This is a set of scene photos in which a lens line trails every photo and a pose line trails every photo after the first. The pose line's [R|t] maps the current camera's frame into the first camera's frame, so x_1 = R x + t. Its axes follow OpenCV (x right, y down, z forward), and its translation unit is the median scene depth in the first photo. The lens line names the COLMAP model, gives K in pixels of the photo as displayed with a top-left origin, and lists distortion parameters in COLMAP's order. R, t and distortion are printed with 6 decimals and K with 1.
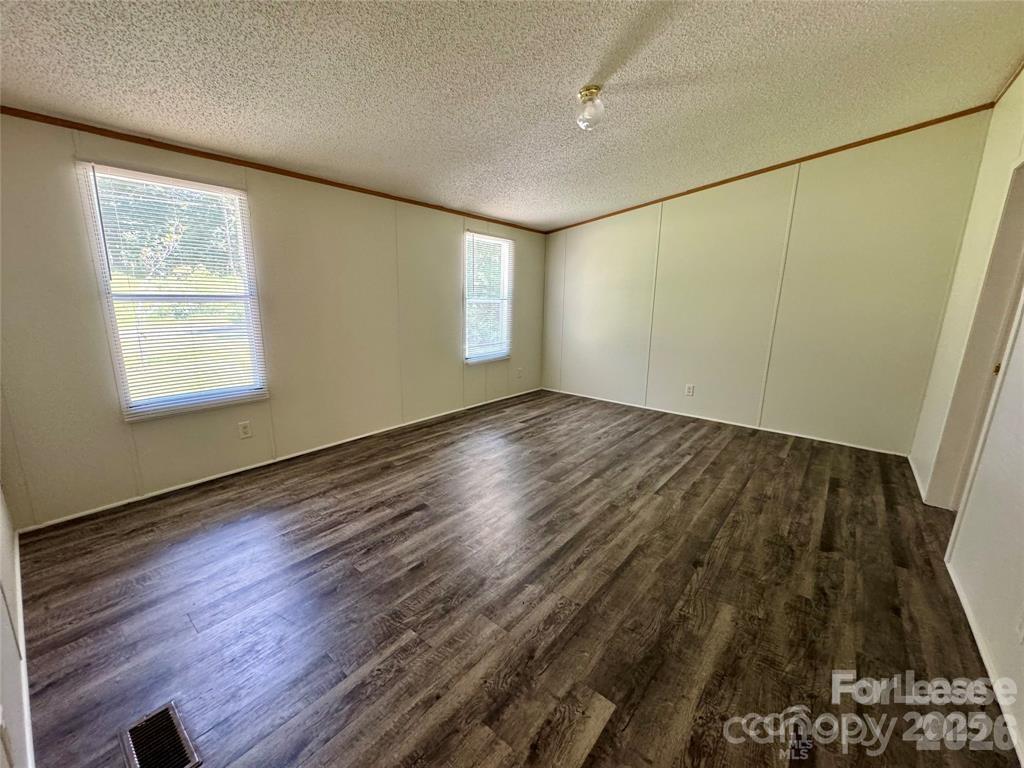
lens RADIAL K [[409.2, 0, 512.0], [0, 409.2, 384.0], [0, 0, 1]] dist [-0.001222, 0.000239]
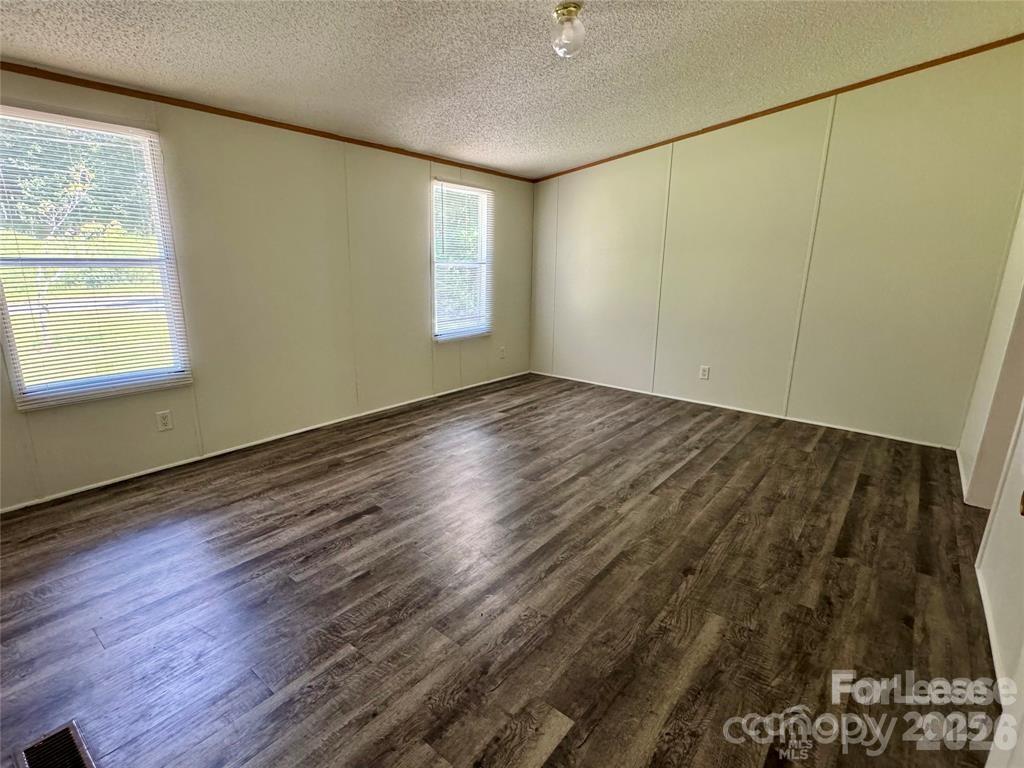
lens RADIAL K [[503.1, 0, 509.6], [0, 503.1, 384.7], [0, 0, 1]] dist [-0.000164, -0.000322]
pose [[0.999977, -0.003407, 0.005856, 0.065584], [0.003211, 0.999447, 0.033084, 0.009029], [-0.005966, -0.033065, 0.999435, -0.042284]]
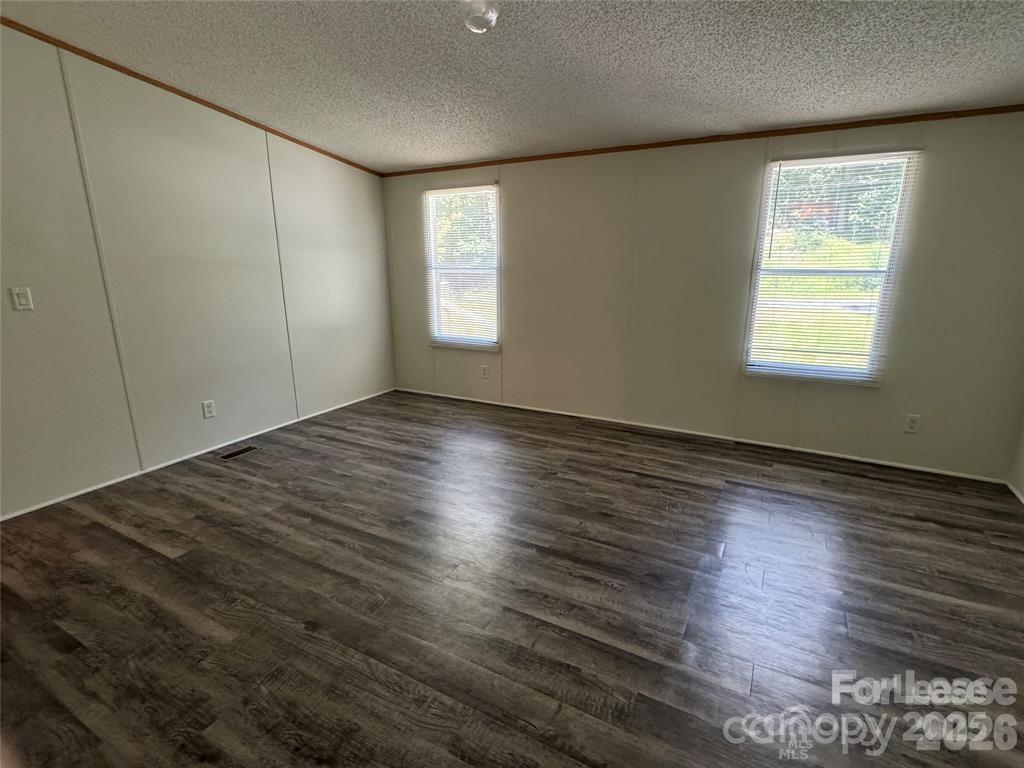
lens RADIAL K [[503.1, 0, 509.6], [0, 503.1, 384.7], [0, 0, 1]] dist [-0.000164, -0.000322]
pose [[0.174941, 0.222476, -0.959114, 1.212901], [-0.197422, 0.962279, 0.187201, -0.218909], [0.964583, 0.156601, 0.212264, 1.003355]]
